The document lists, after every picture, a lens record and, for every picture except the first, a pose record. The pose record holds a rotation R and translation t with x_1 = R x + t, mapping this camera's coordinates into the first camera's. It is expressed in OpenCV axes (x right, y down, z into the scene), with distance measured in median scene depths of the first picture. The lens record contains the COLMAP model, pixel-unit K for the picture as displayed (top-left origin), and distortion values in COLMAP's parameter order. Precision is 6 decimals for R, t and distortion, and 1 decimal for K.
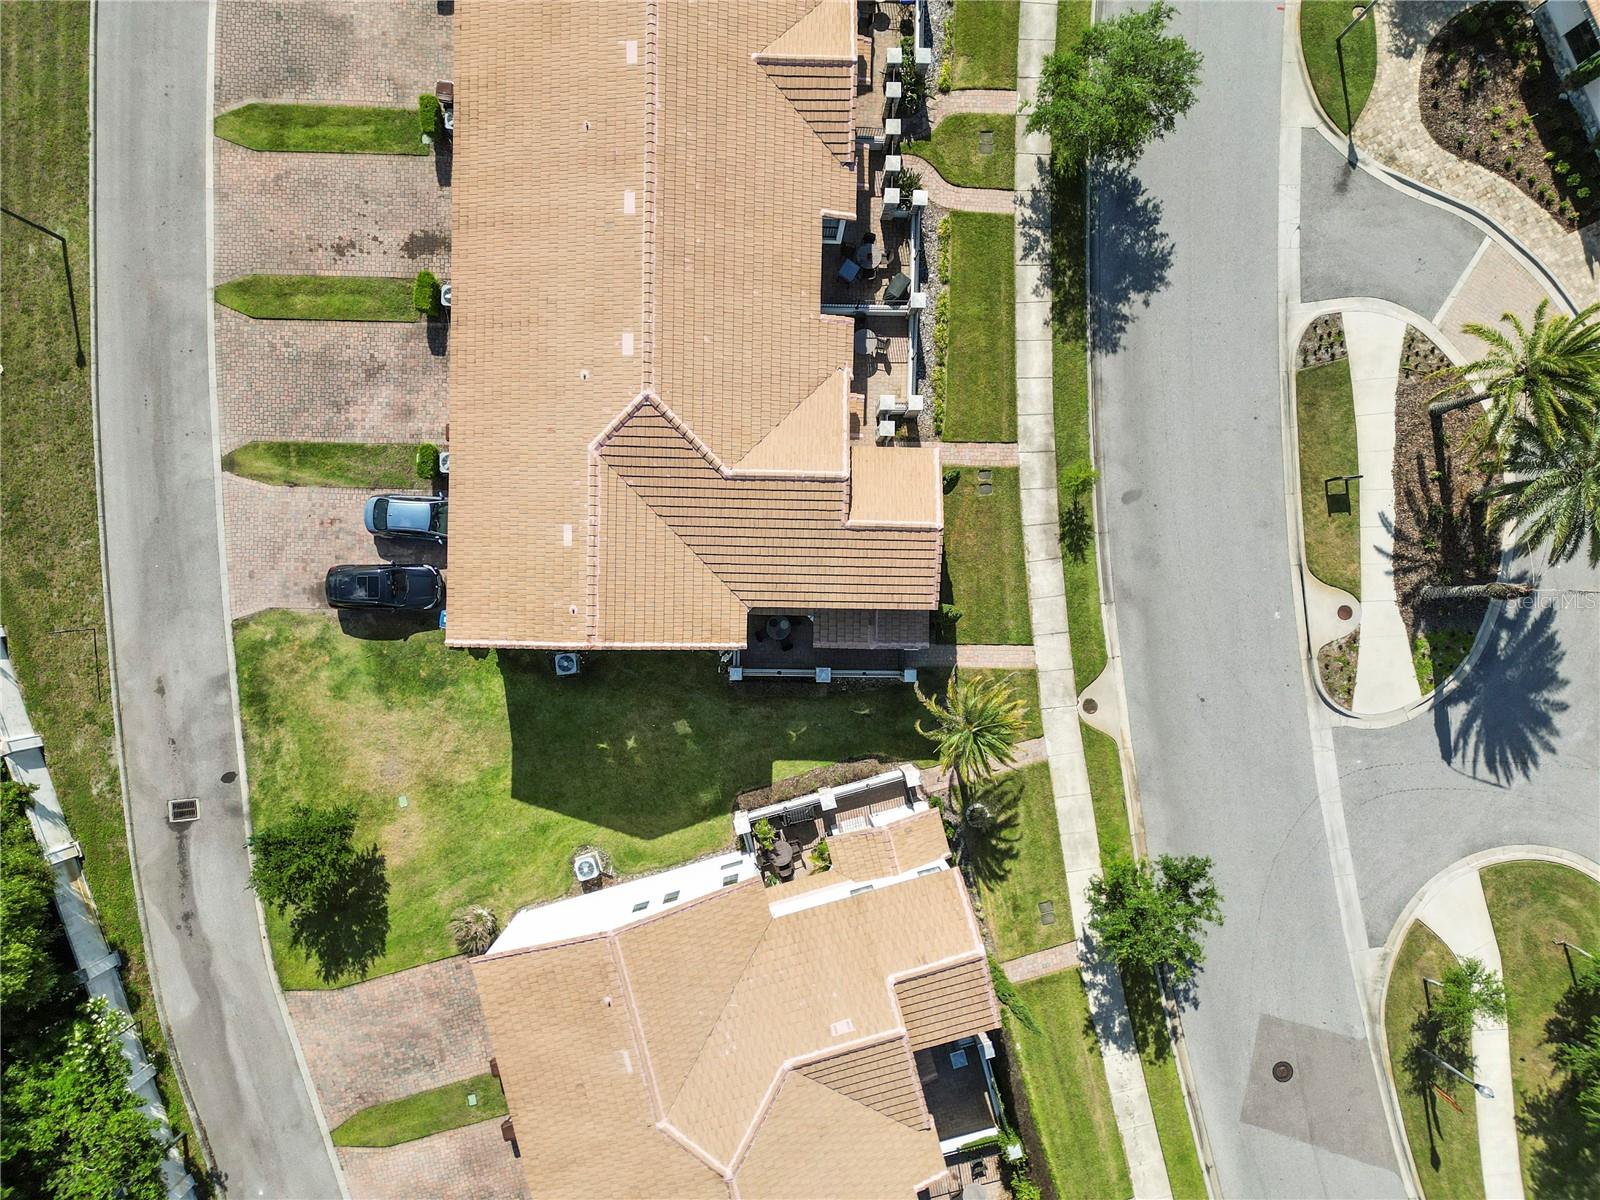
lens RADIAL K [[1128.1, 0, 804.9], [0, 1128.1, 591.9], [0, 0, 1]] dist [0.059274, -0.045752]
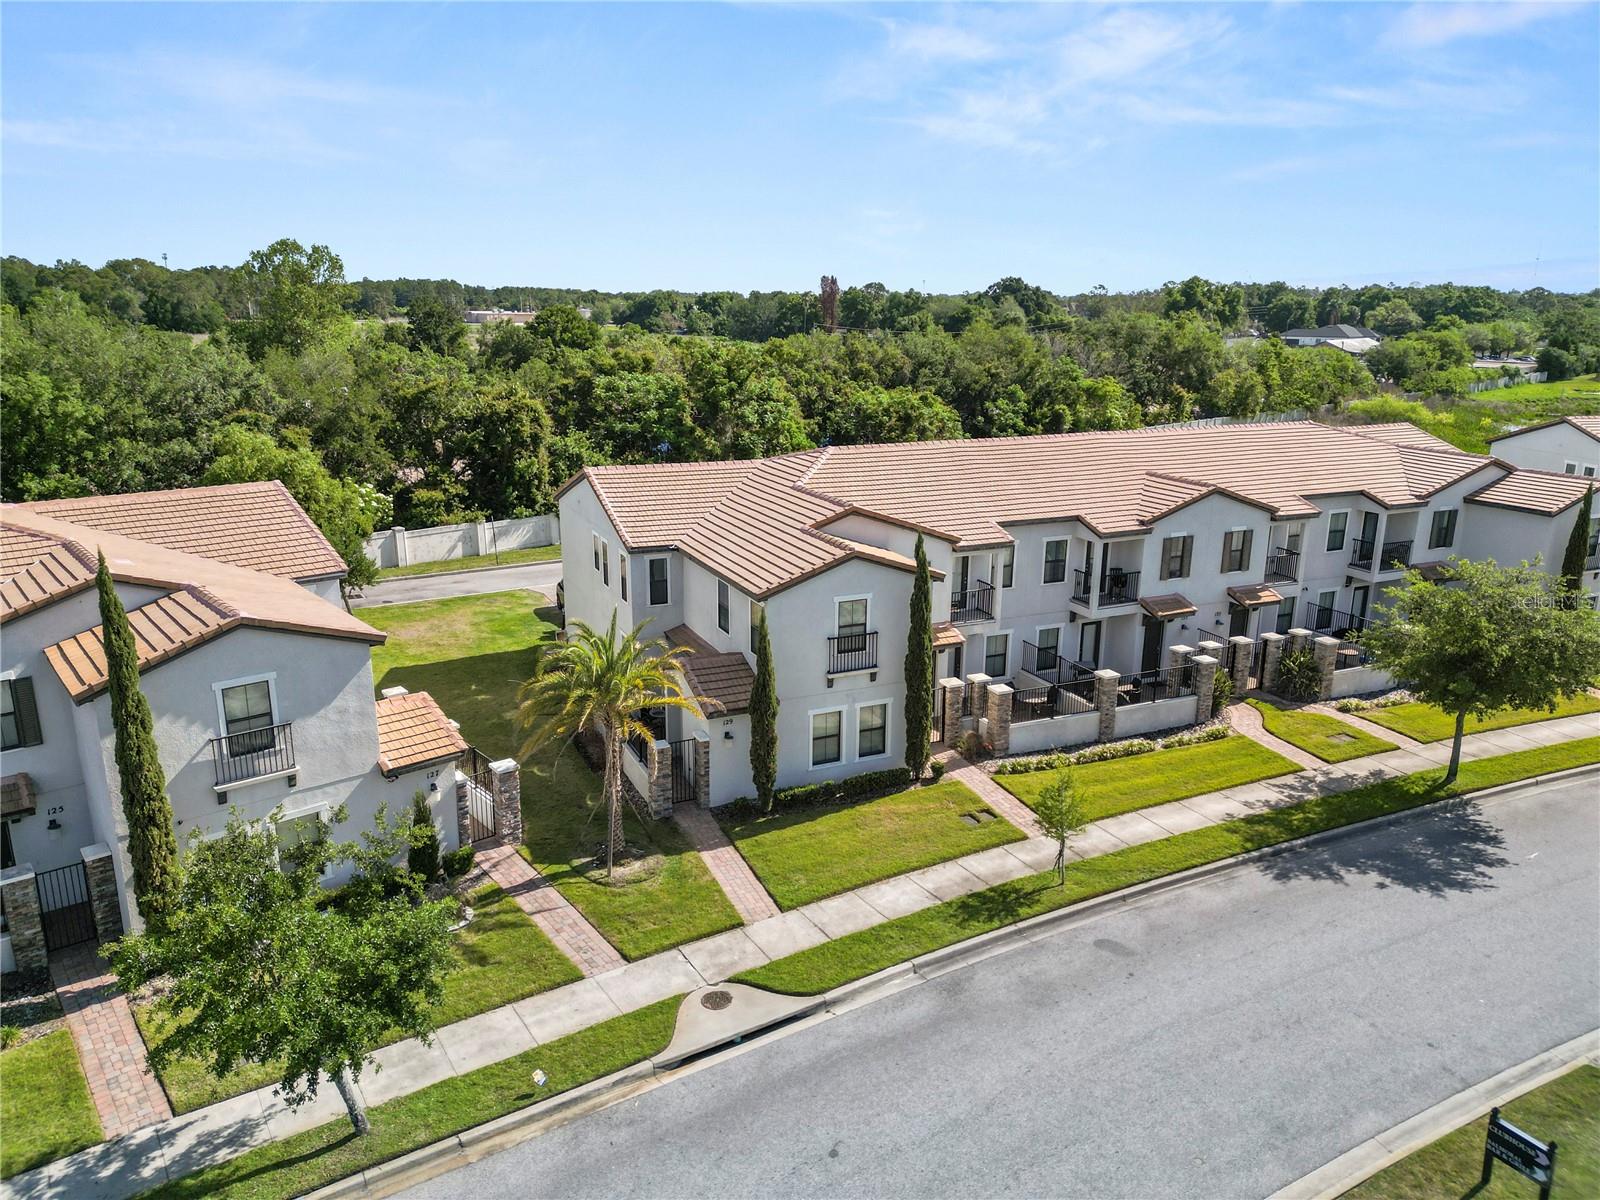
lens RADIAL K [[1116.3, 0, 800.0], [0, 1116.3, 600.0], [0, 0, 1]] dist [0.095161, -0.097351]
pose [[0.430040, 0.211057, -0.877793, 0.662032], [-0.902525, 0.076092, -0.423861, 0.263095], [-0.022666, 0.974507, 0.223207, 0.732462]]
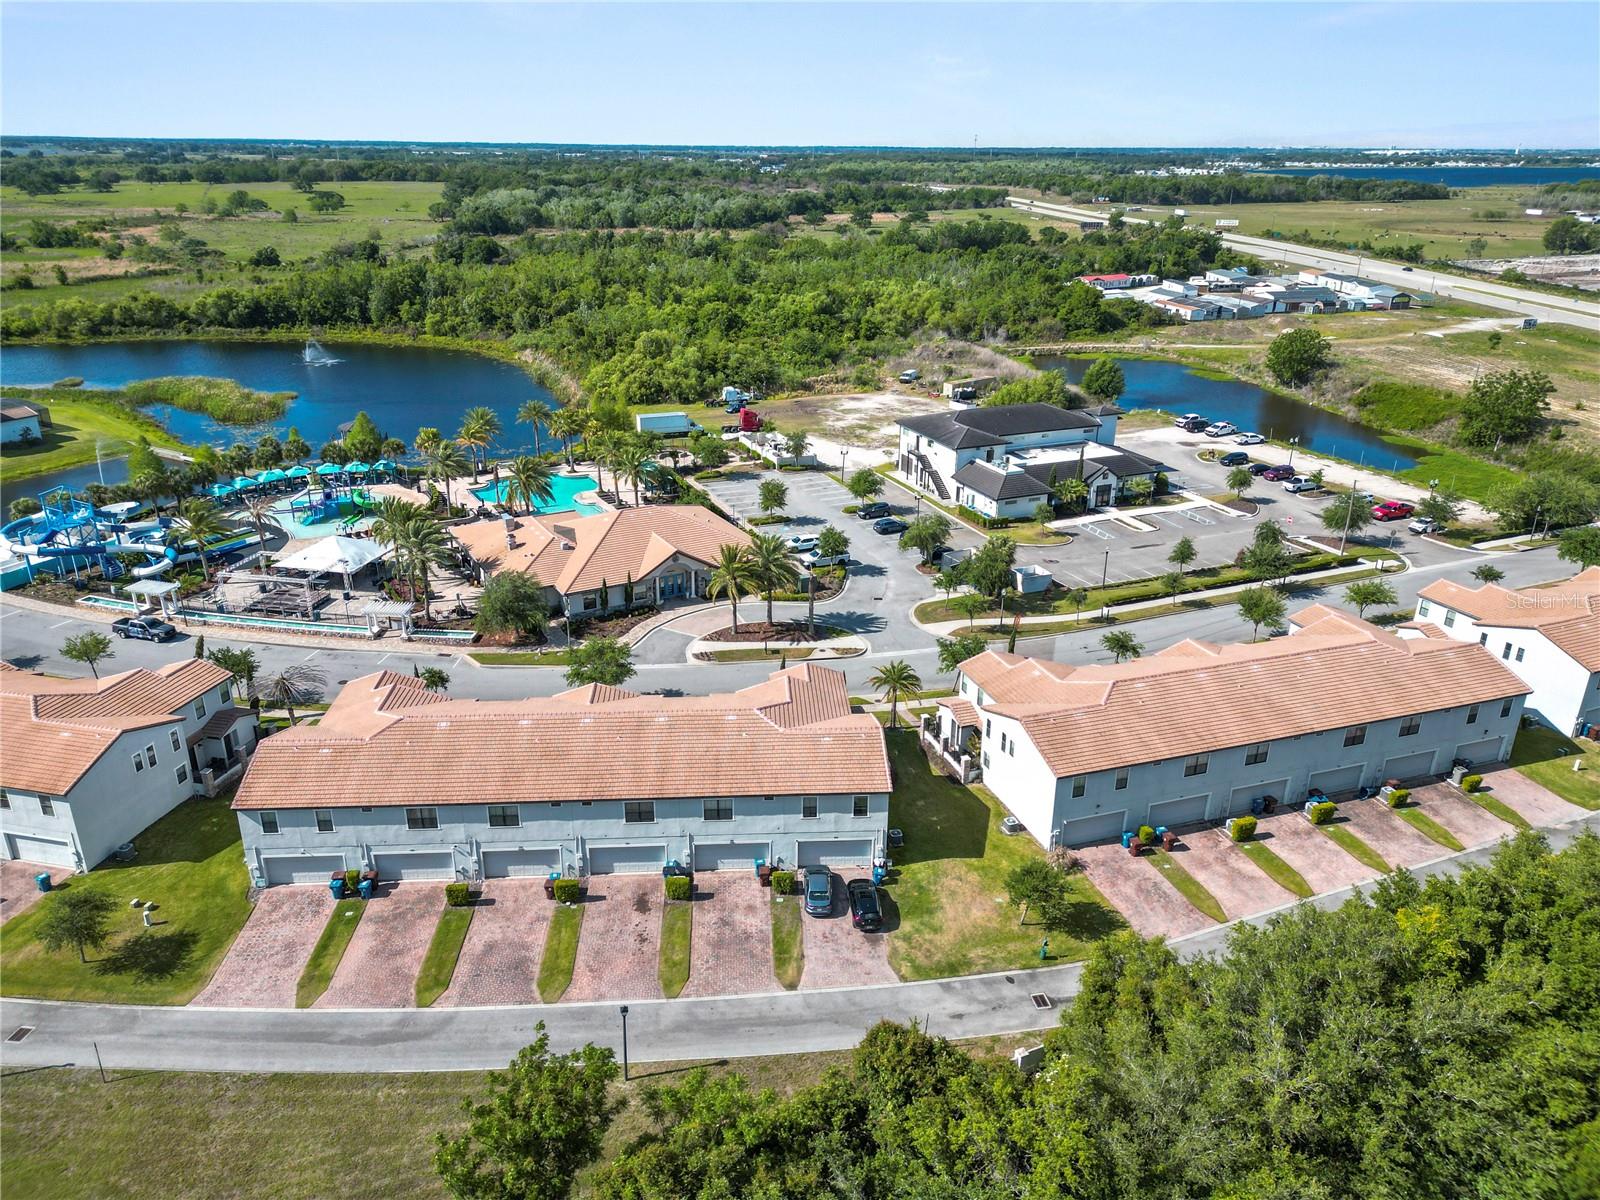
lens RADIAL K [[1116.3, 0, 800.0], [0, 1116.3, 600.0], [0, 0, 1]] dist [0.095161, -0.097351]
pose [[-0.071194, -0.404356, 0.911826, -1.543826], [0.997253, -0.010141, 0.073366, -0.194485], [-0.020419, 0.914545, 0.403968, -0.002916]]
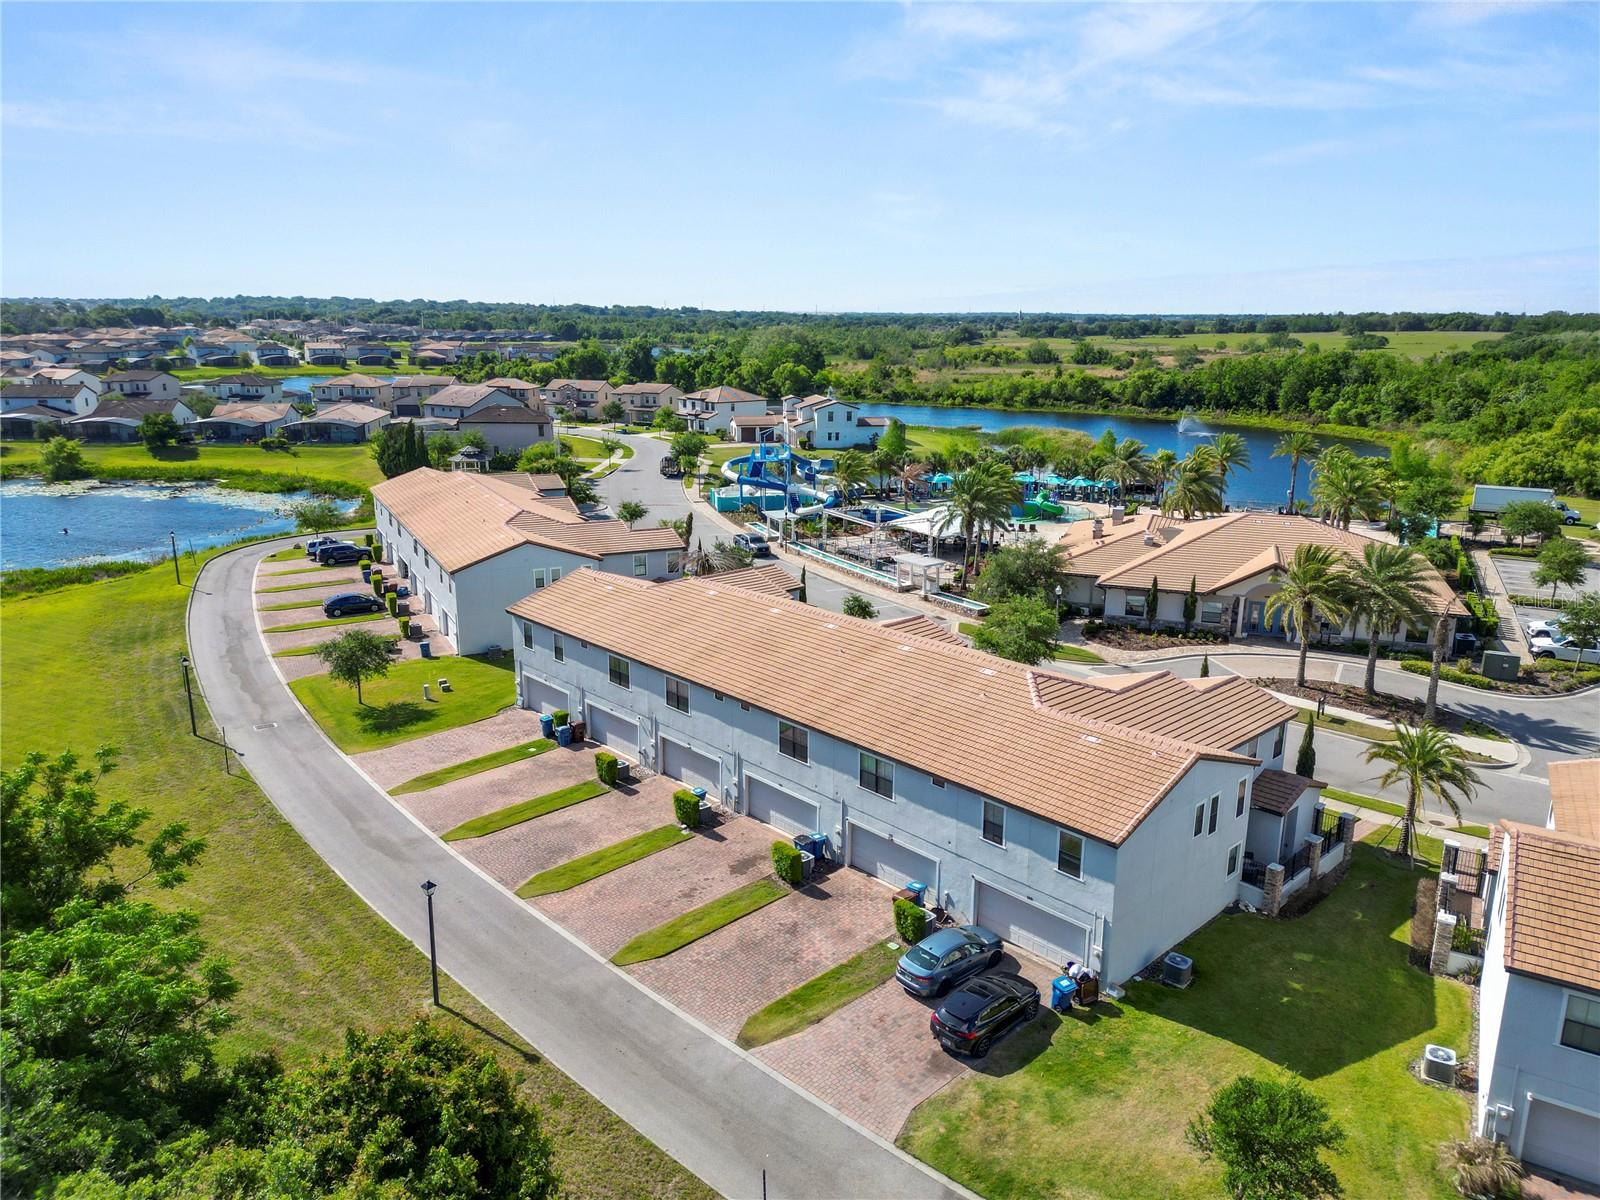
lens RADIAL K [[1116.3, 0, 800.0], [0, 1116.3, 600.0], [0, 0, 1]] dist [0.095161, -0.097351]
pose [[0.716102, -0.200016, 0.668724, -0.931266], [0.697926, 0.191635, -0.690055, 0.403239], [0.009871, 0.960869, 0.276827, 0.458134]]
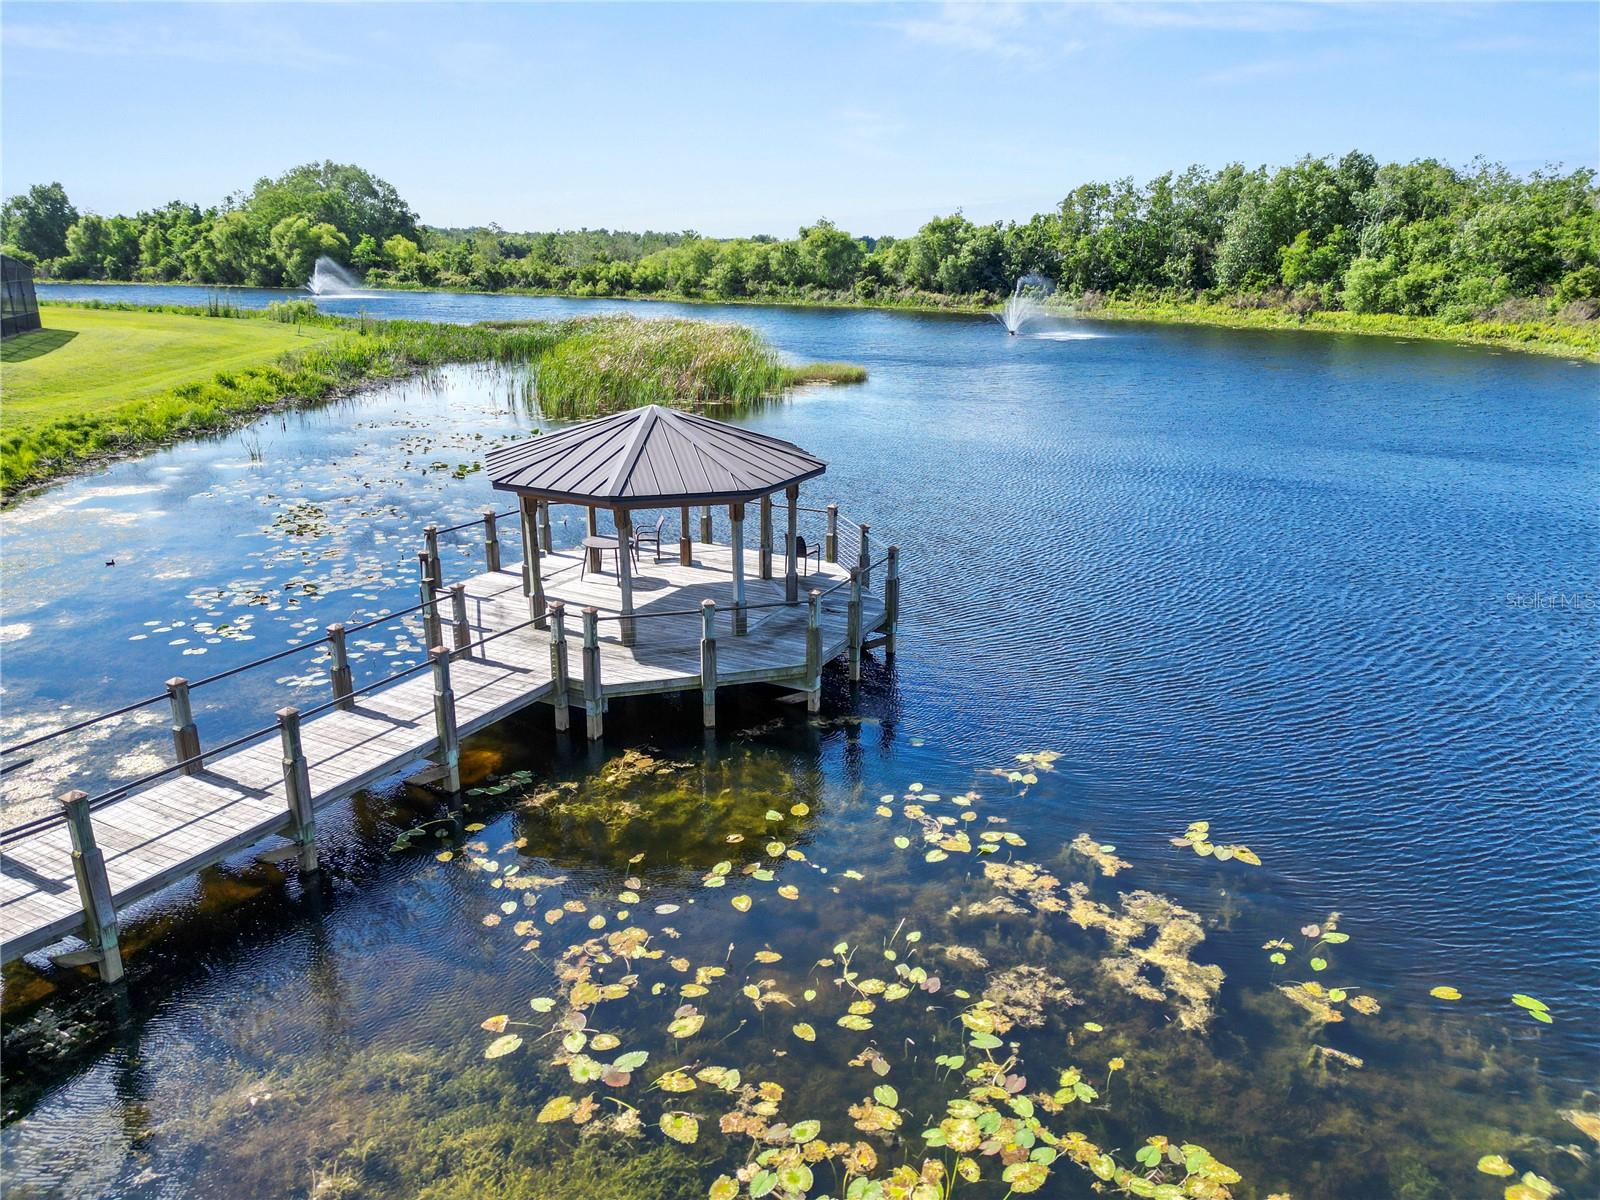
lens RADIAL K [[1116.3, 0, 800.0], [0, 1116.3, 600.0], [0, 0, 1]] dist [0.095161, -0.097351]
pose [[0.613452, -0.261741, 0.745096, 1.989206], [0.789724, 0.199014, -0.580285, -1.095781], [0.003600, 0.944397, 0.328788, 0.948219]]
